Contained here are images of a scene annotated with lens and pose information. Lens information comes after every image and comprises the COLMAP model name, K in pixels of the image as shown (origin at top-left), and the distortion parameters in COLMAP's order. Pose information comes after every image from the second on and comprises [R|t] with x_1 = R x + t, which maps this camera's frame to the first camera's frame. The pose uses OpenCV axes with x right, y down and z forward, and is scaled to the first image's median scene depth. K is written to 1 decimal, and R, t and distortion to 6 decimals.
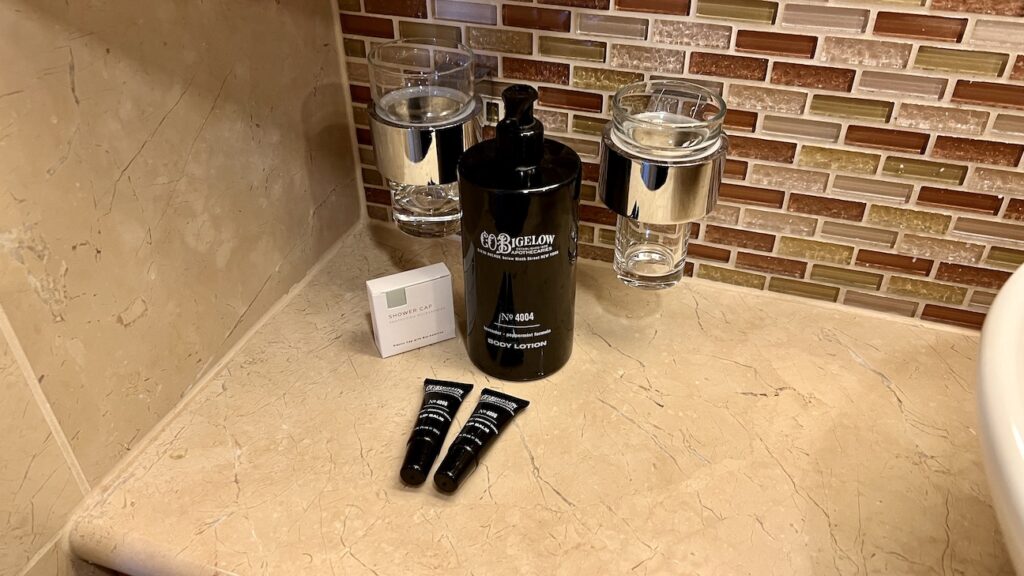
lens RADIAL K [[782.5, 0, 512.0], [0, 782.5, 288.0], [0, 0, 1]] dist [0.028238, -0.009889]
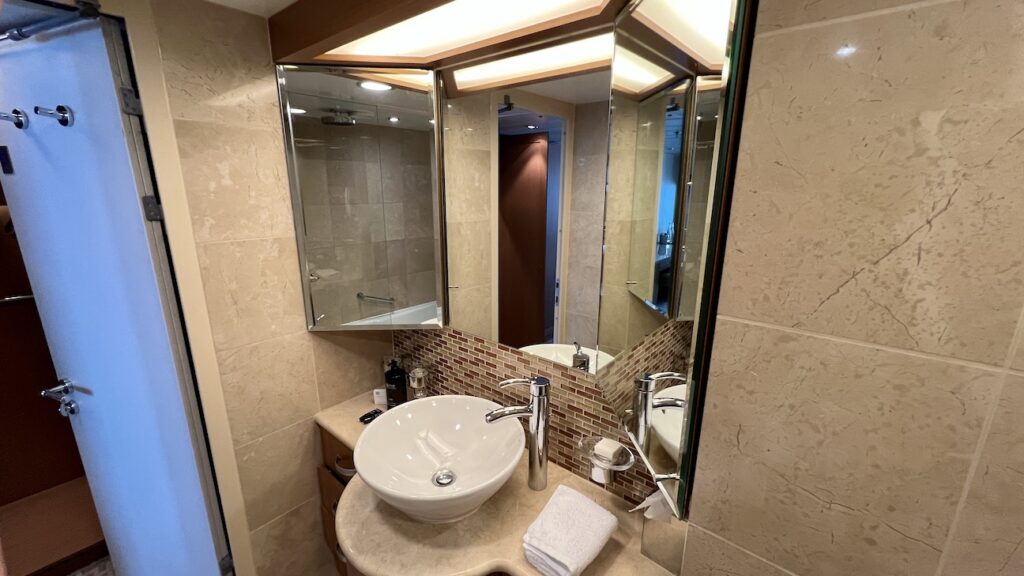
lens RADIAL K [[407.0, 0, 510.6], [0, 407.0, 284.9], [0, 0, 1]] dist [0.000631, 0.000059]
pose [[0.933281, 0.094697, -0.346436, 1.794260], [-0.215335, 0.919541, -0.328748, 0.055373], [0.287431, 0.381414, 0.878582, -1.708672]]
